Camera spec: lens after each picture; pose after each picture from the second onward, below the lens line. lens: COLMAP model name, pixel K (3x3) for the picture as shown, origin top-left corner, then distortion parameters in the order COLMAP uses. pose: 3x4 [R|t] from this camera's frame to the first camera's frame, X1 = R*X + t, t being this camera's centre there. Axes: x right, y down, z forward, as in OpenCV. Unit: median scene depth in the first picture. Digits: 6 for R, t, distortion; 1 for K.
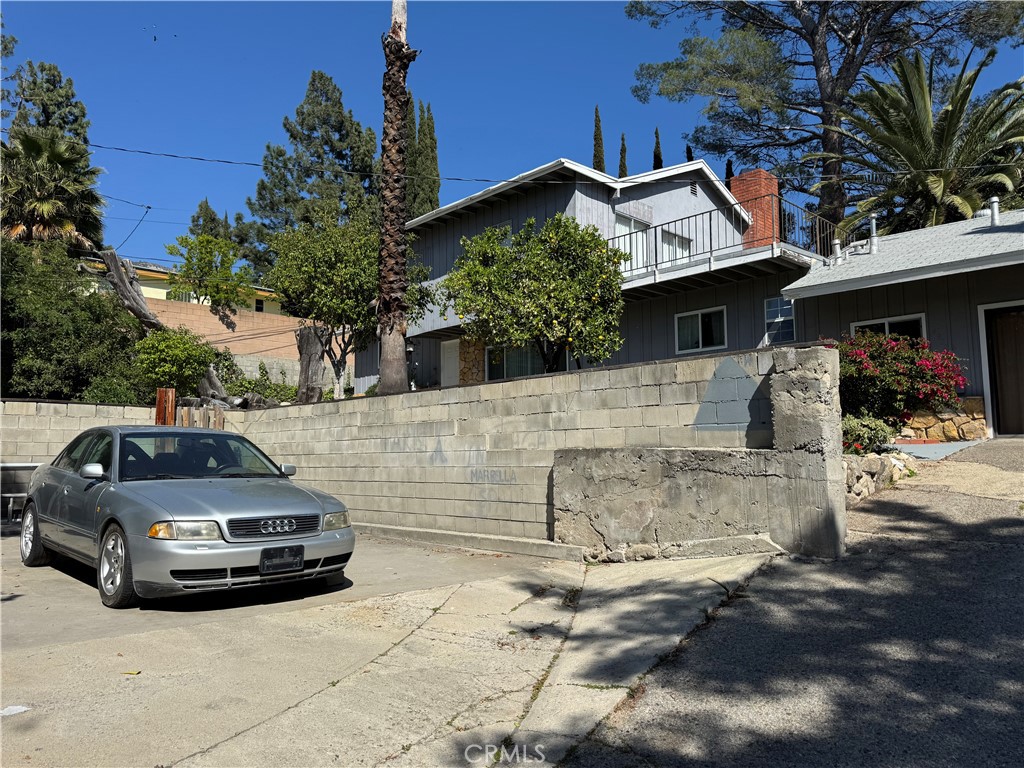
lens RADIAL K [[717.2, 0, 512.2], [0, 717.2, 384.3], [0, 0, 1]] dist [0.060476, -0.072215]
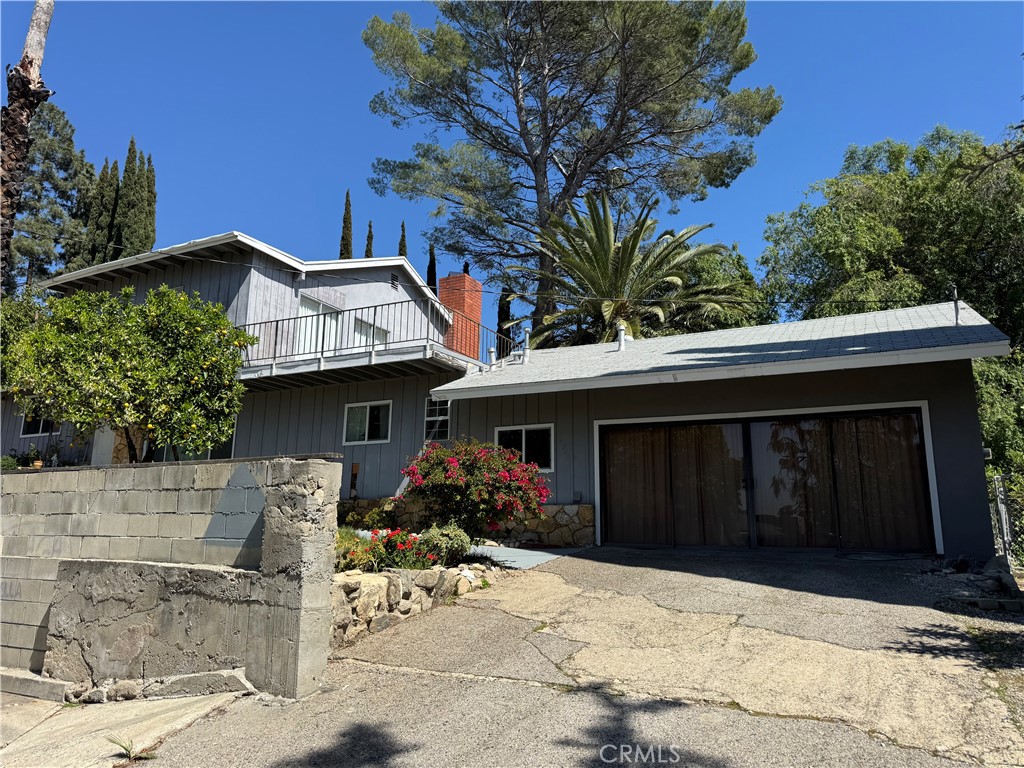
lens RADIAL K [[717.2, 0, 504.8], [0, 717.2, 383.1], [0, 0, 1]] dist [0.060476, -0.072215]
pose [[0.949498, 0.089429, 0.300758, 0.158126], [-0.054338, 0.990906, -0.123095, -0.021103], [-0.309032, 0.100536, 0.945723, 0.012910]]
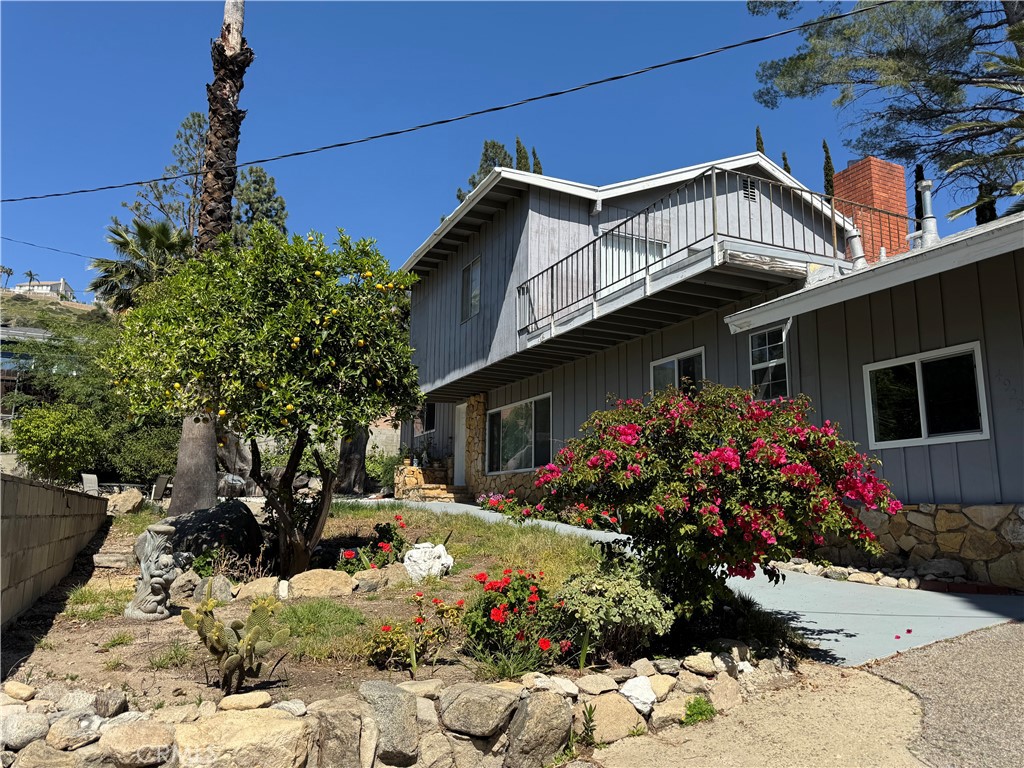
lens RADIAL K [[717.2, 0, 507.3], [0, 717.2, 386.9], [0, 0, 1]] dist [0.060476, -0.072215]
pose [[0.944360, -0.034444, -0.327104, 0.372173], [0.009073, 0.996851, -0.078776, -0.023774], [0.328787, 0.071425, 0.941699, 0.344684]]
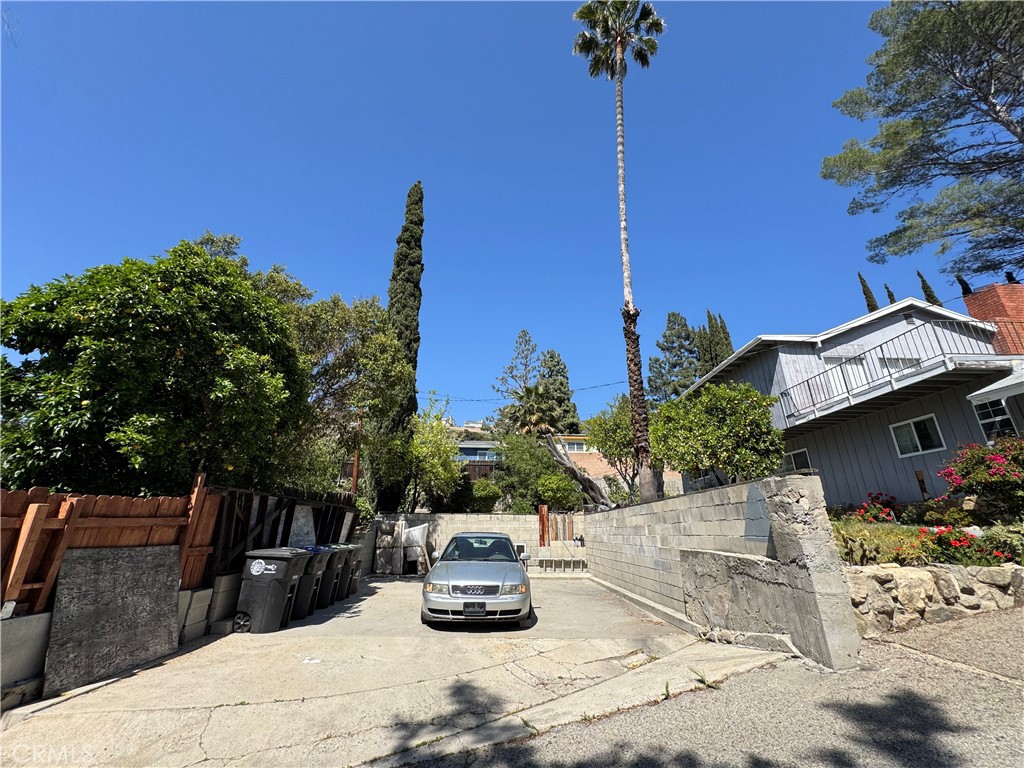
lens RADIAL K [[407.0, 0, 514.4], [0, 407.0, 382.4], [0, 0, 1]] dist [-0.003595, 0.000450]
pose [[0.744164, -0.221667, -0.630146, 0.234789], [0.056783, 0.960913, -0.270964, -0.018891], [0.665579, 0.165860, 0.727664, 0.057644]]
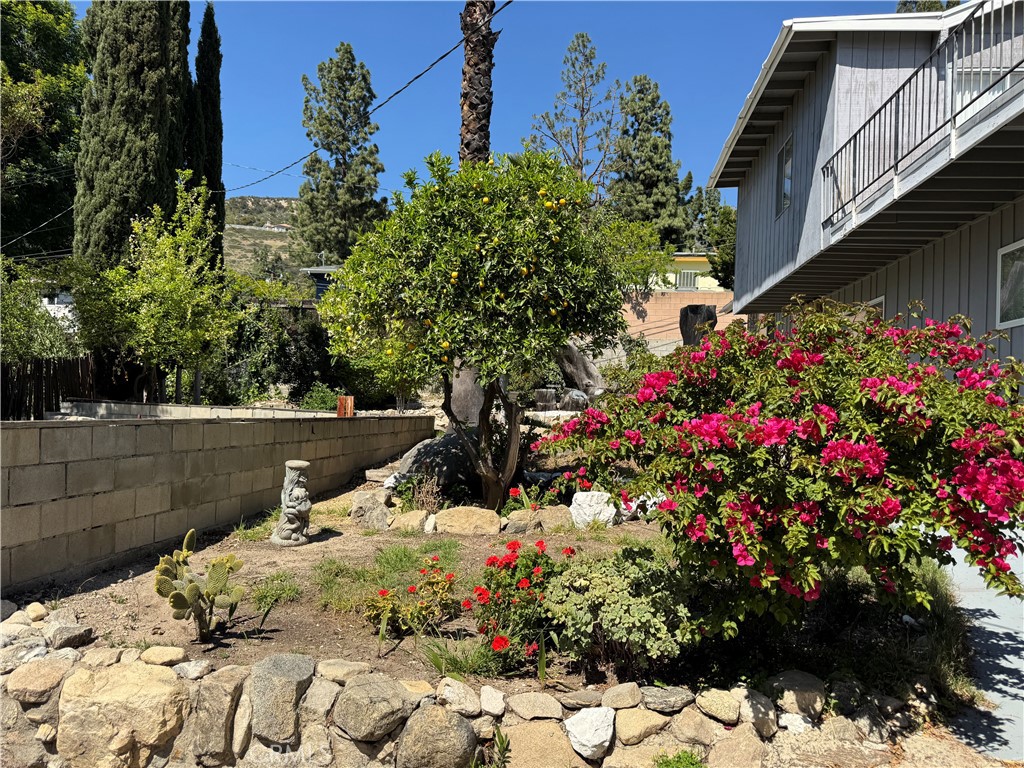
lens RADIAL K [[717.2, 0, 517.2], [0, 717.2, 391.8], [0, 0, 1]] dist [0.060476, -0.072215]
pose [[0.632519, 0.014840, -0.774403, 0.471409], [0.031849, 0.998472, 0.045147, -0.037366], [0.773890, -0.053221, 0.631080, 0.478728]]
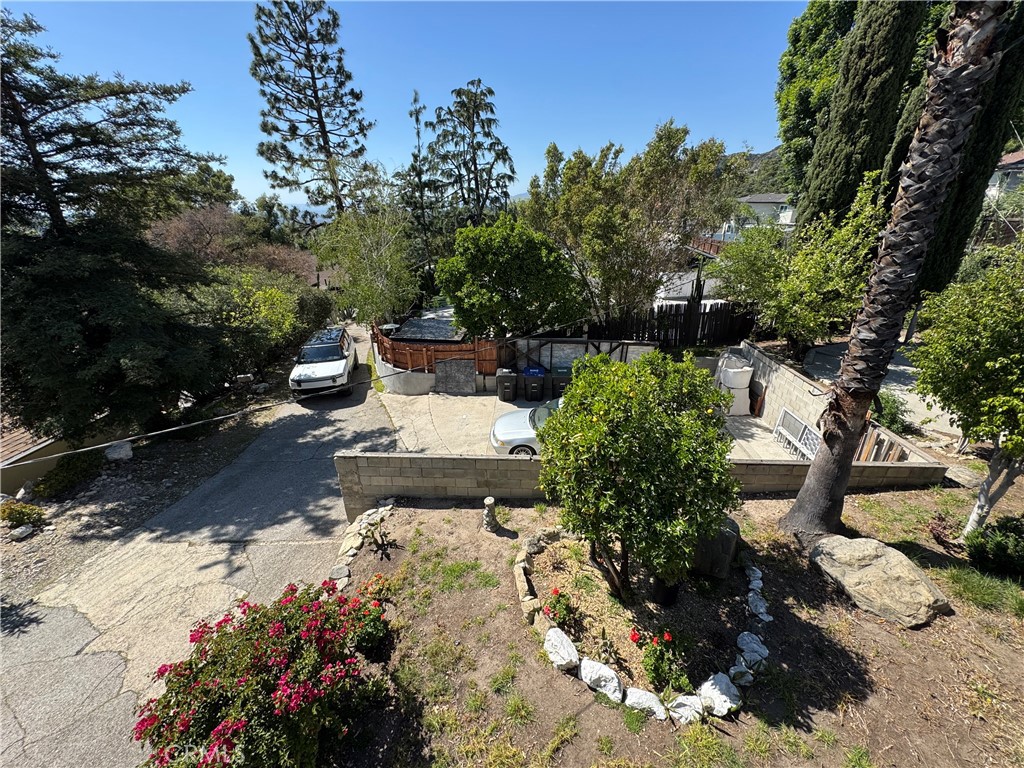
lens RADIAL K [[407.0, 0, 510.8], [0, 407.0, 385.5], [0, 0, 1]] dist [-0.003595, 0.000450]
pose [[-0.725580, 0.289569, -0.624246, 0.340483], [0.073818, 0.934671, 0.347765, -0.291532], [0.684167, 0.206250, -0.699554, 0.976334]]
